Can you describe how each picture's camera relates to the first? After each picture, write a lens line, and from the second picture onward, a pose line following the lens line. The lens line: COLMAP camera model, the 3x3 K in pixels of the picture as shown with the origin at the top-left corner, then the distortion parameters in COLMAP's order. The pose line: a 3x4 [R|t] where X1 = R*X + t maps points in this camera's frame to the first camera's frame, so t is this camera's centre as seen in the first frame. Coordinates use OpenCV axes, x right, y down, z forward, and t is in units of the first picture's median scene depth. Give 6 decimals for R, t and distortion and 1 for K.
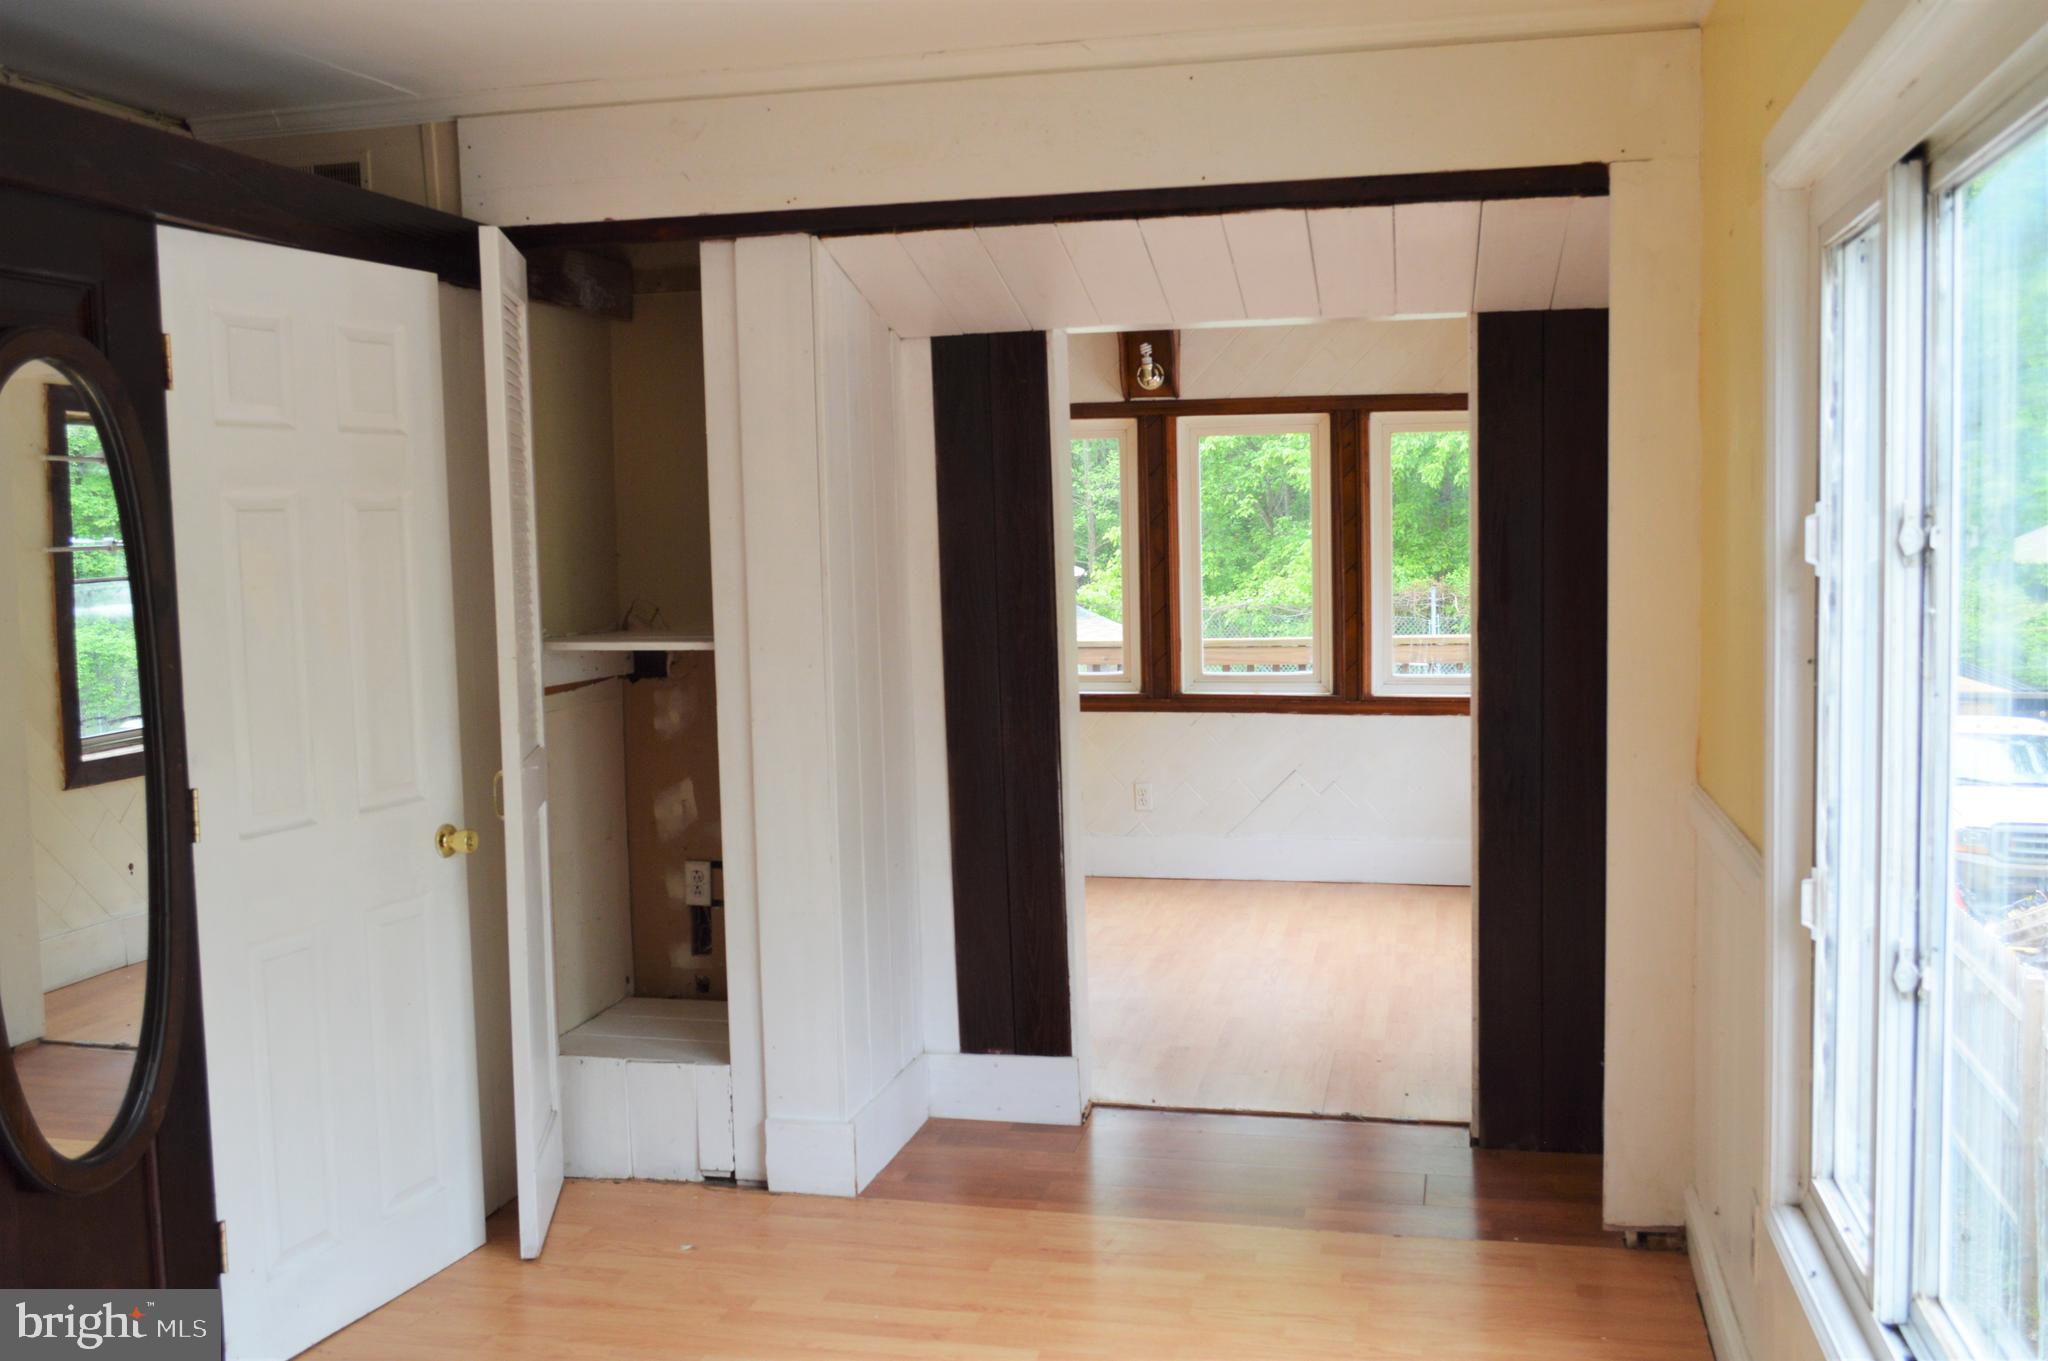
lens RADIAL K [[1874.9, 0, 1022.2], [0, 1874.9, 675.5], [0, 0, 1]] dist [-0.022256, 0.000000]
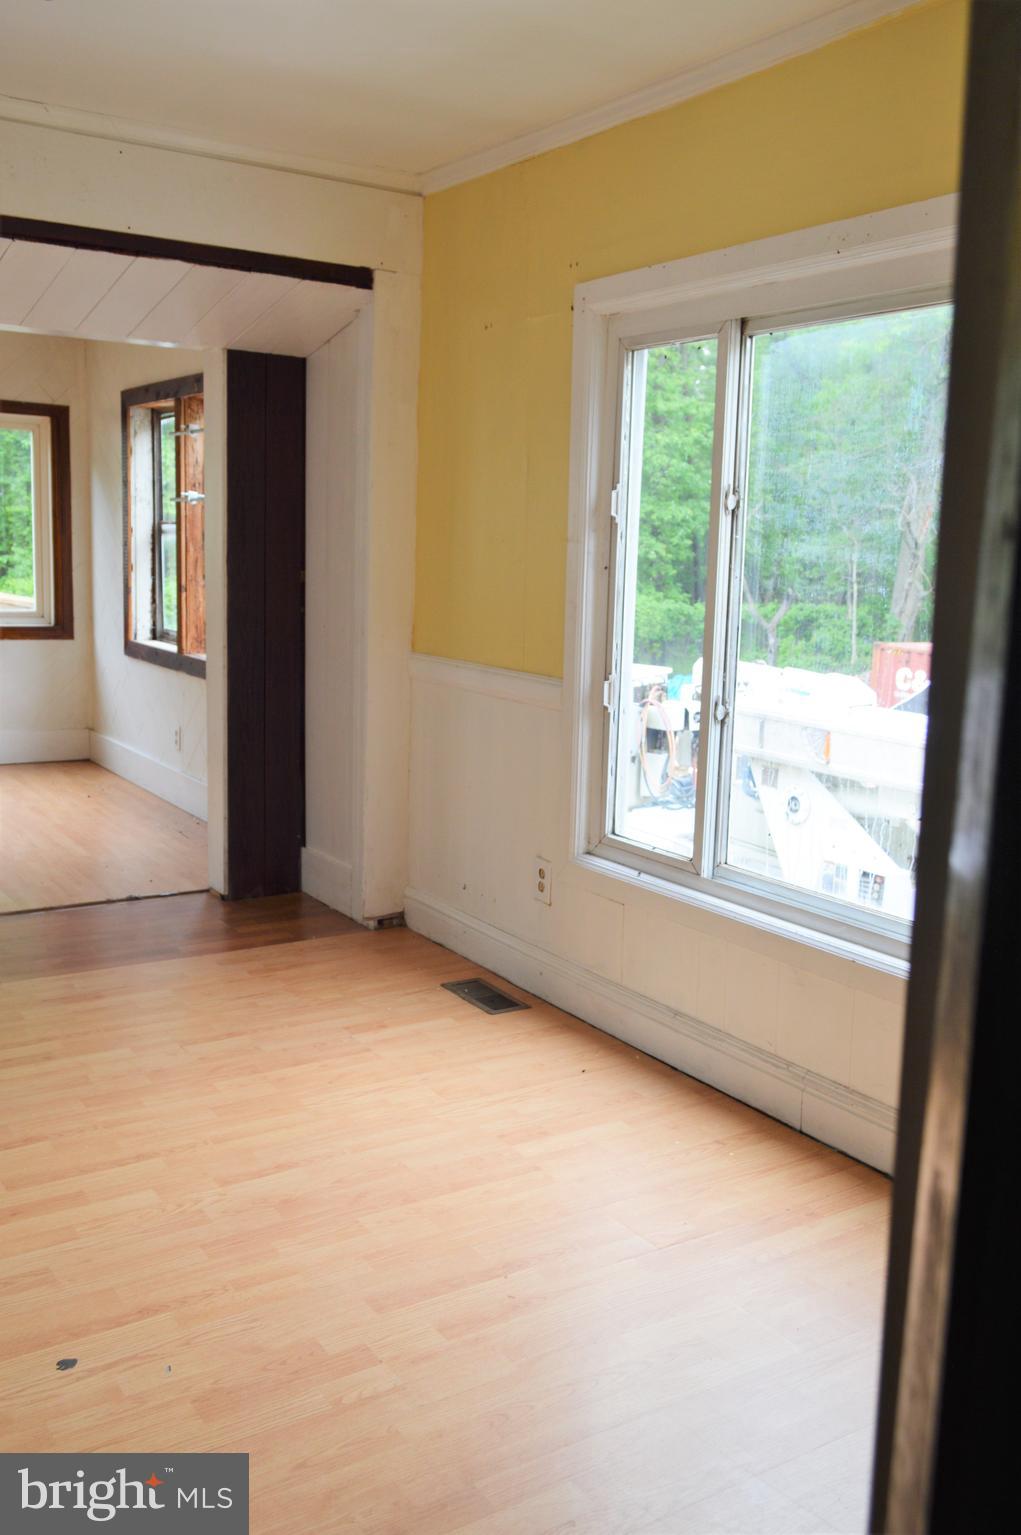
lens RADIAL K [[1405.2, 0, 511.8], [0, 1405.2, 767.9], [0, 0, 1]] dist [-0.022256, 0.000000]
pose [[0.685503, -0.078020, 0.723877, -0.444827], [0.011794, 0.995301, 0.096106, 0.036009], [-0.727974, -0.057344, 0.683202, 0.044870]]
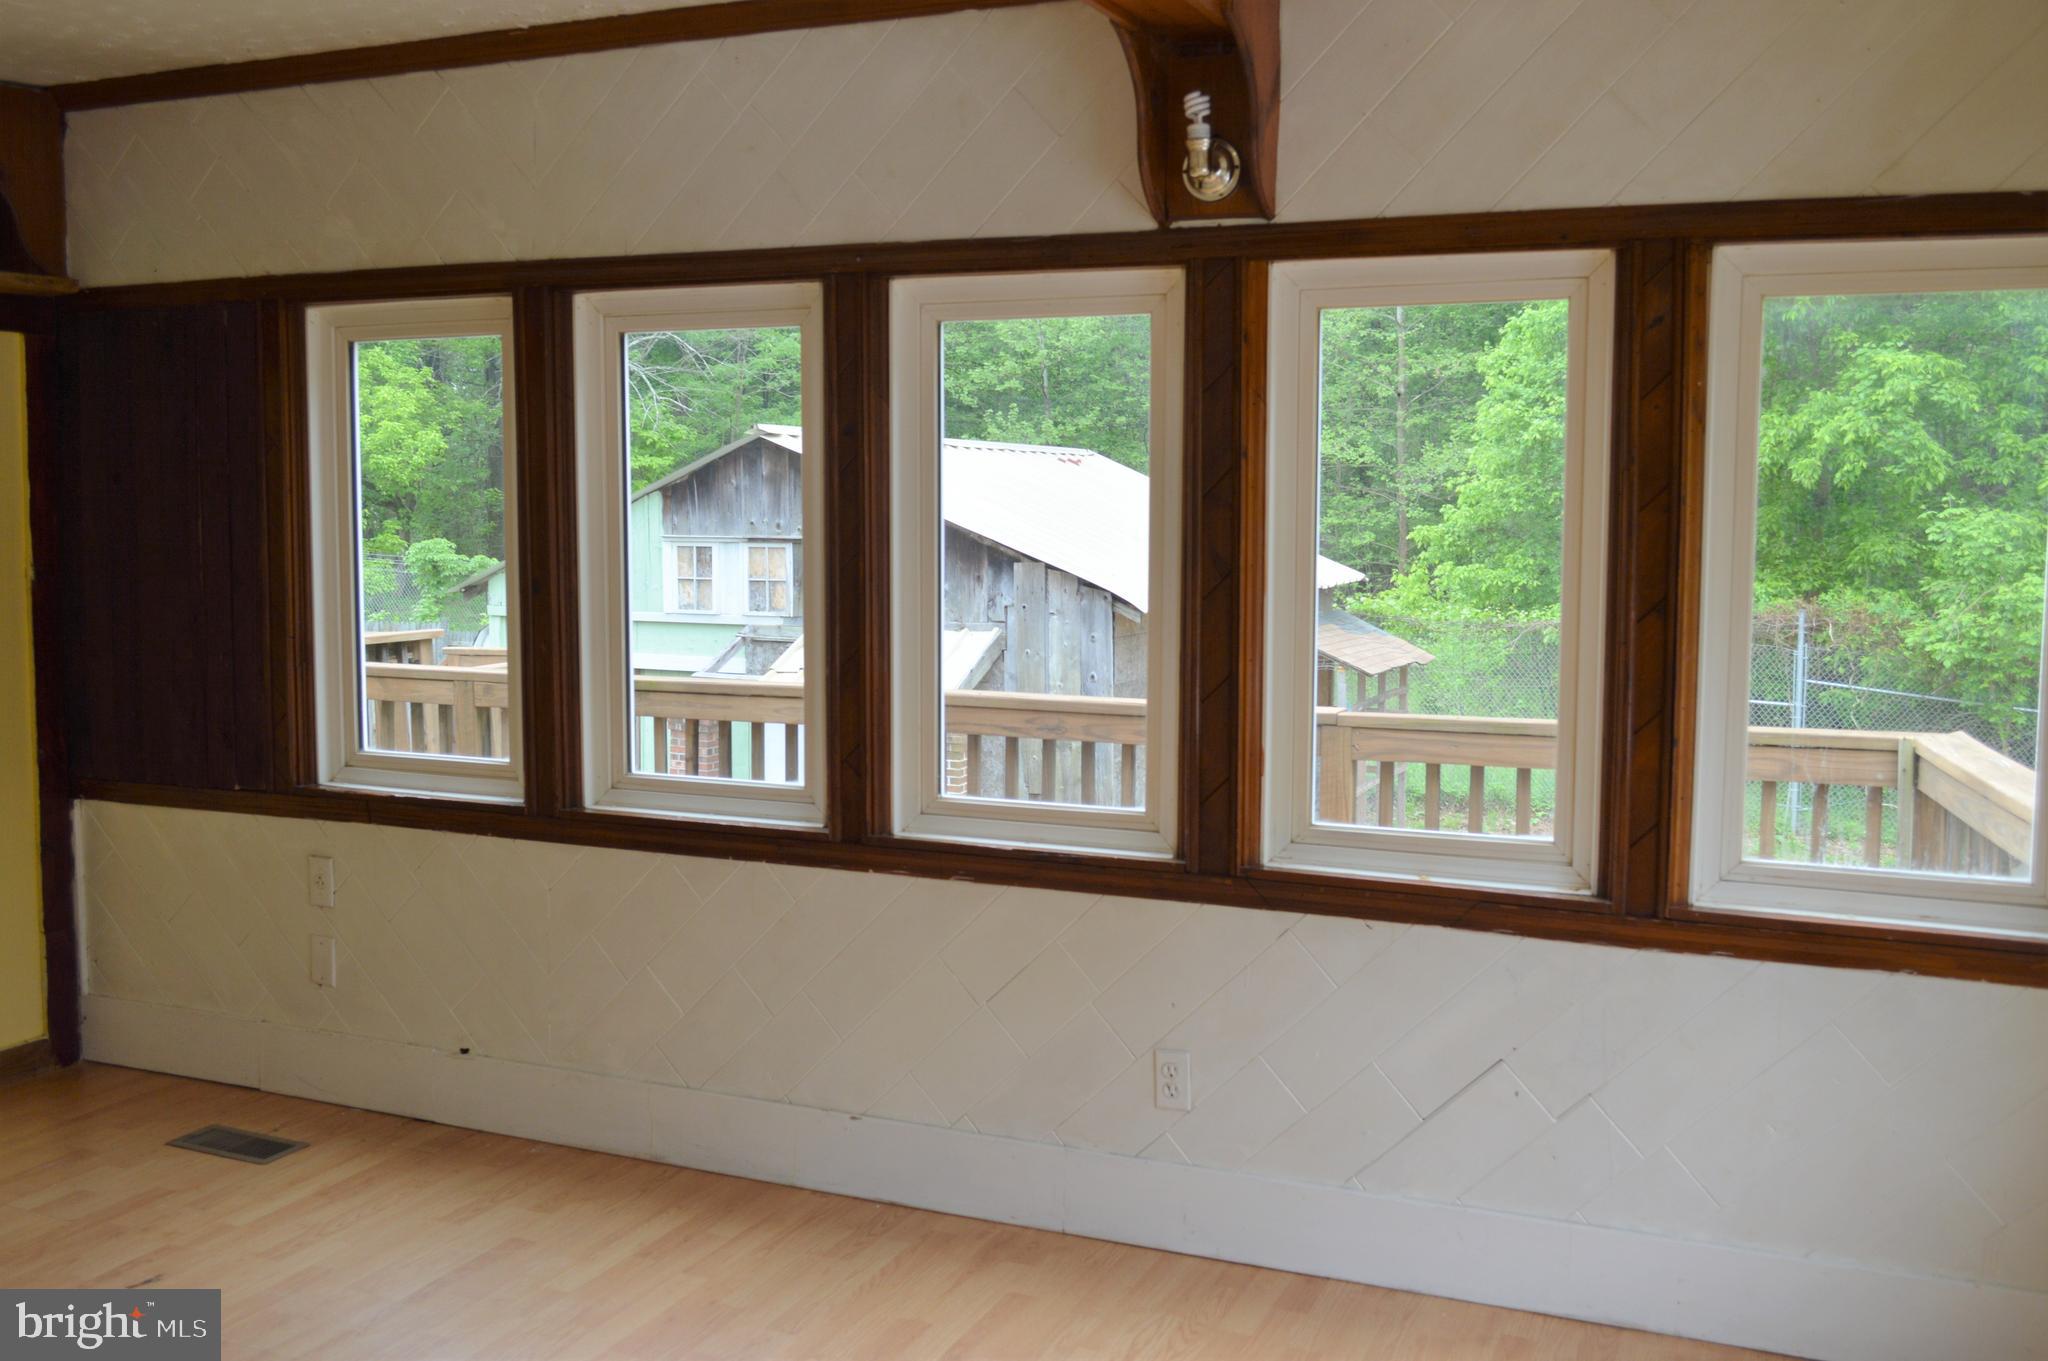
lens RADIAL K [[1874.9, 0, 1025.8], [0, 1874.9, 684.0], [0, 0, 1]] dist [-0.022256, 0.000000]
pose [[0.984310, 0.042534, -0.171243, 0.107005], [-0.041228, 0.999087, 0.011179, -0.038961], [0.171562, -0.003943, 0.985165, 0.545463]]
